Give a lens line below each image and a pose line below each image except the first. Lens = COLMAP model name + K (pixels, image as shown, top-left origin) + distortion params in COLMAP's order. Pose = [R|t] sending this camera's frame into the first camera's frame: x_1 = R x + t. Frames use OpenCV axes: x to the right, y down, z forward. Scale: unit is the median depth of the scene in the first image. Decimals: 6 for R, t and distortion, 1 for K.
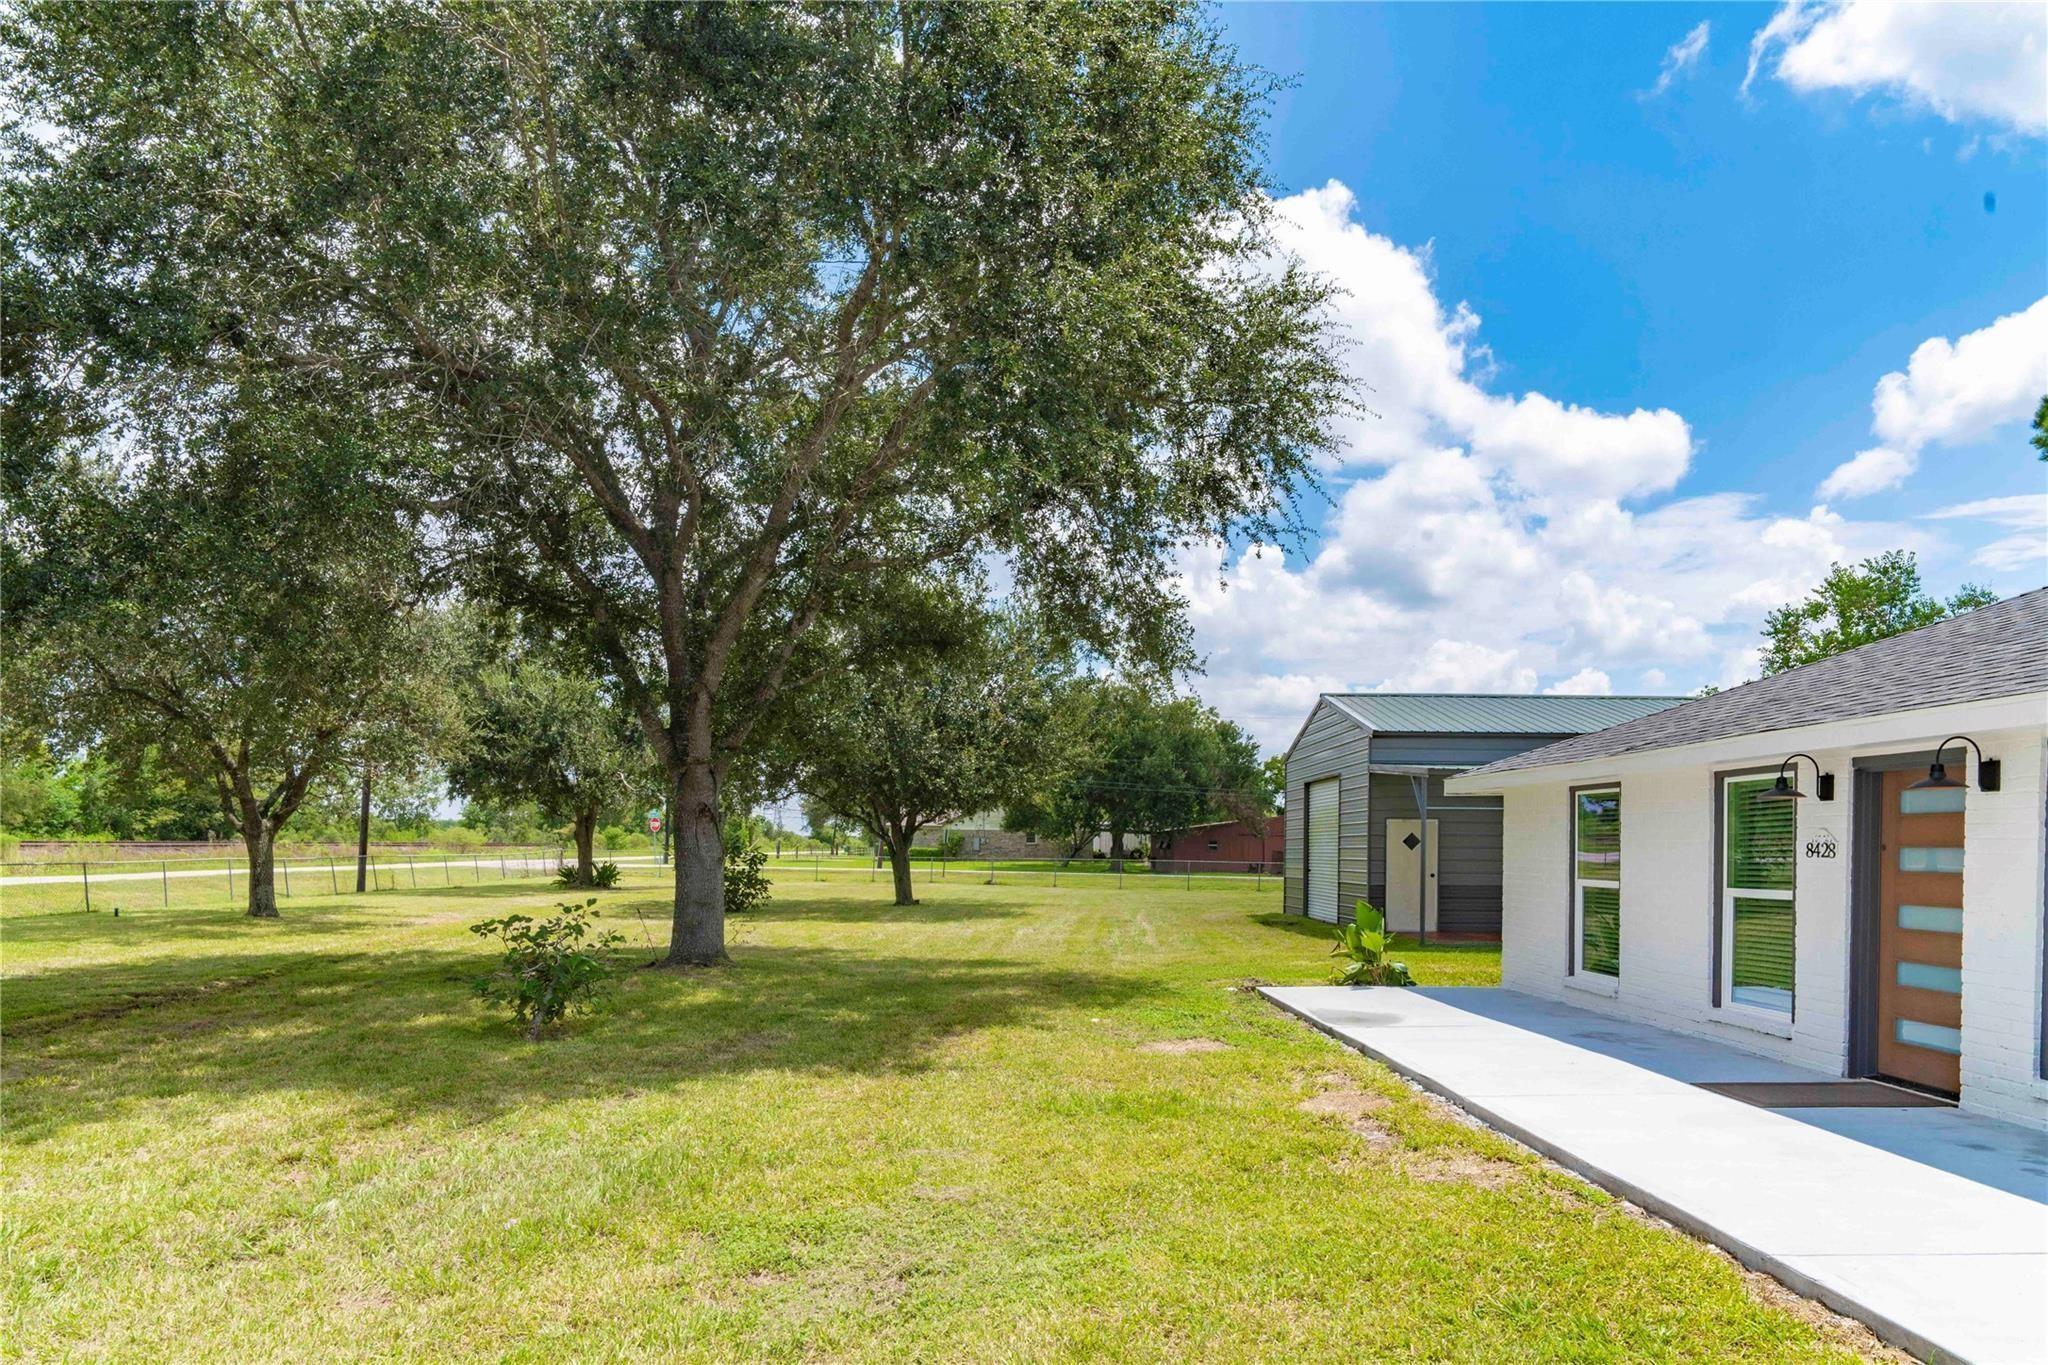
lens RADIAL K [[1228.9, 0, 1017.9], [0, 1228.9, 883.3], [0, 0, 1]] dist [-0.006253, -0.004530]
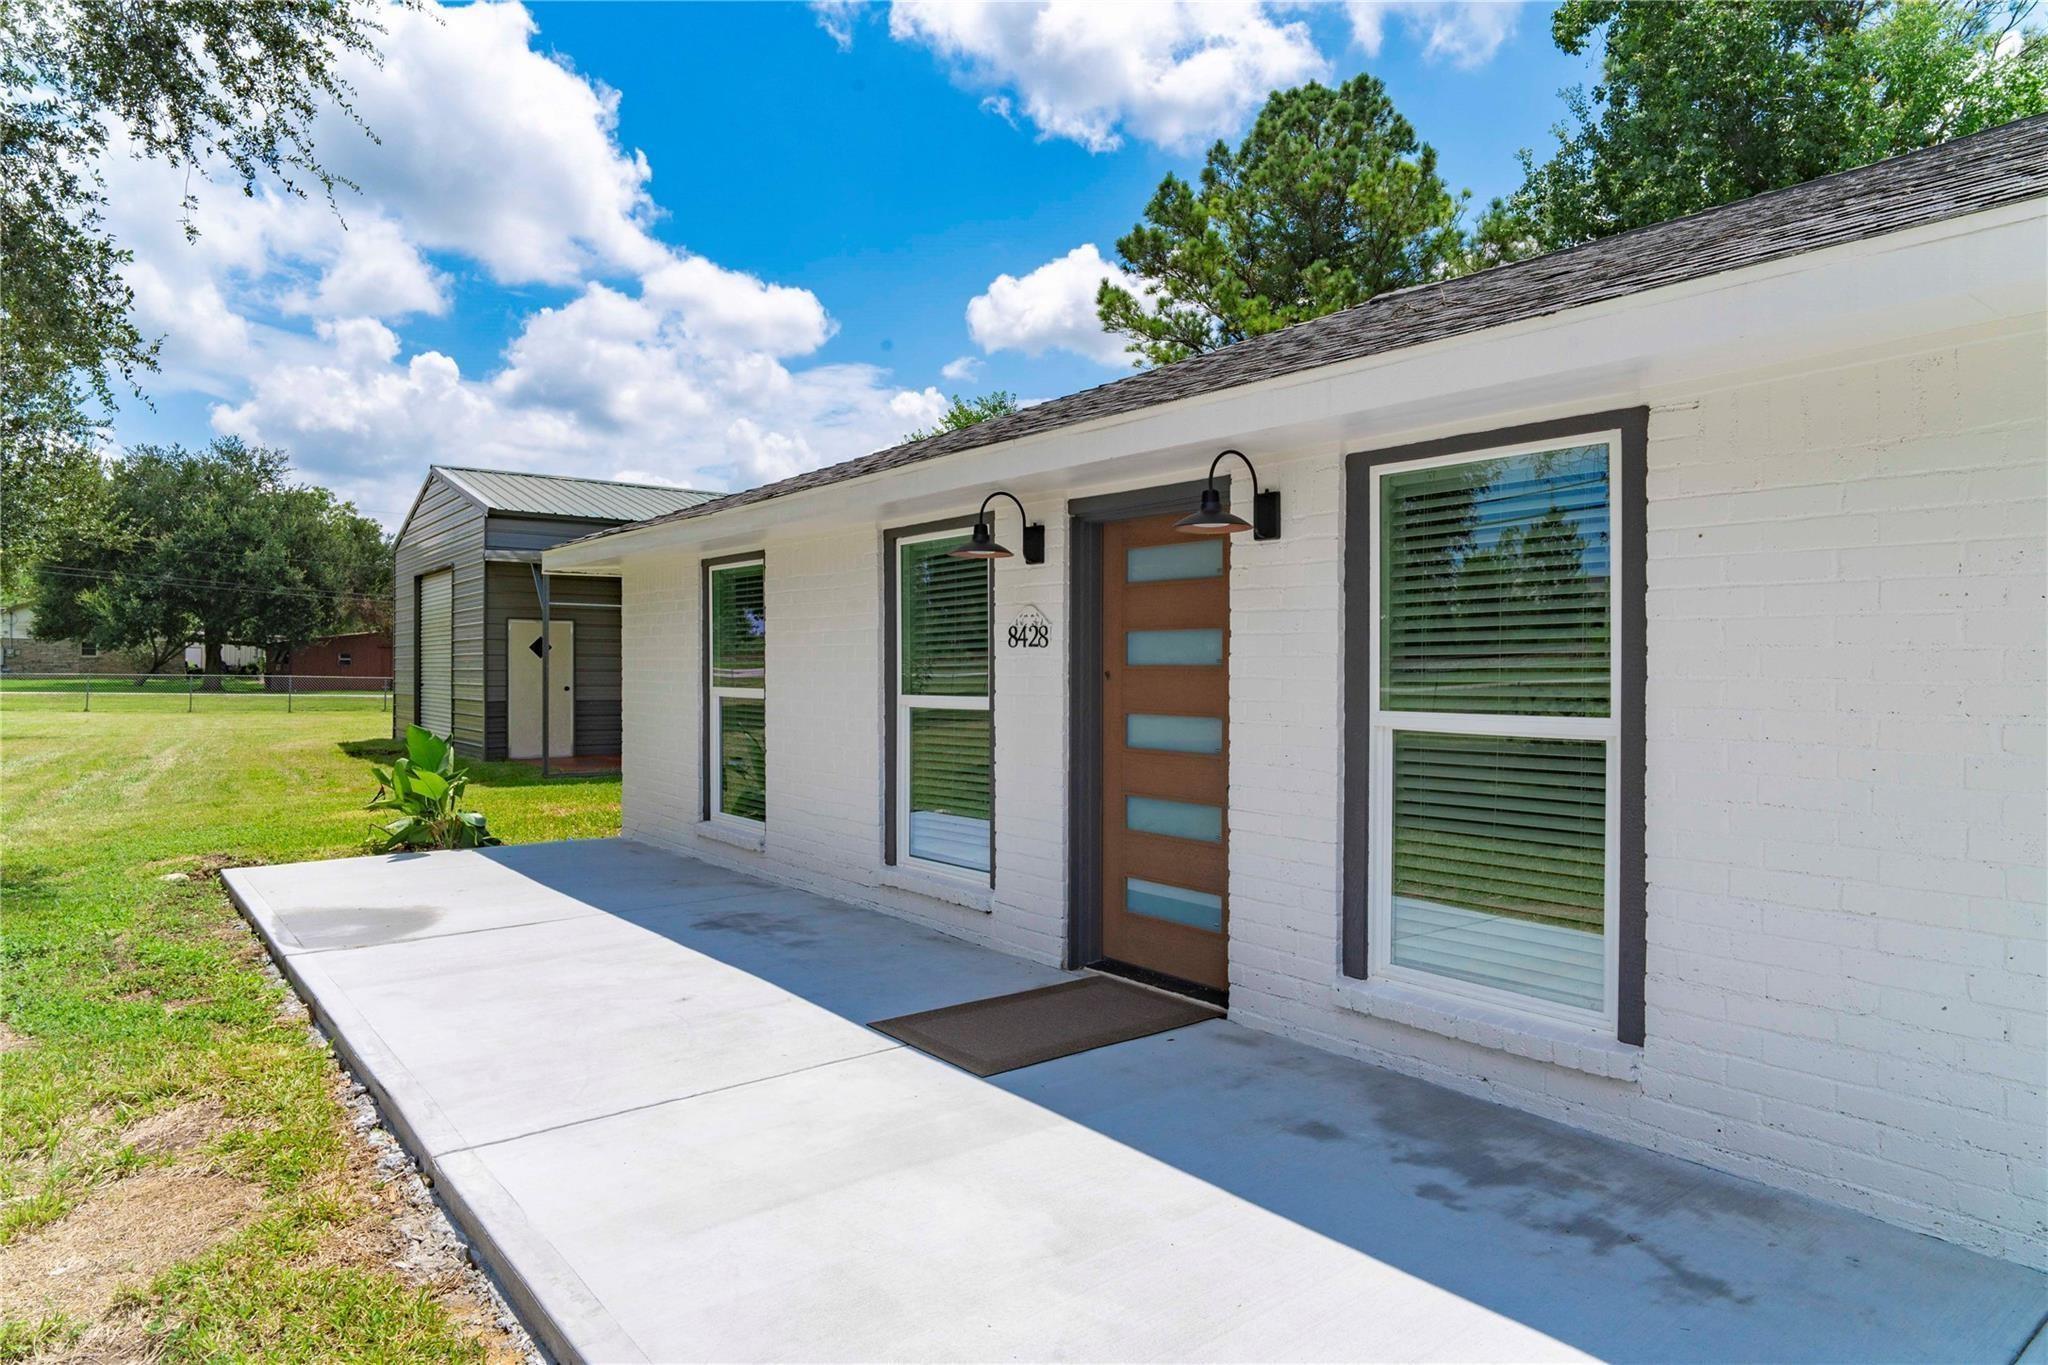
lens RADIAL K [[1228.9, 0, 1024.2], [0, 1228.9, 675.7], [0, 0, 1]] dist [-0.006253, -0.004530]
pose [[0.794334, -0.003558, 0.607471, 0.158955], [0.015403, 0.999779, -0.014285, 0.003124], [-0.607286, 0.020704, 0.794213, 0.306076]]
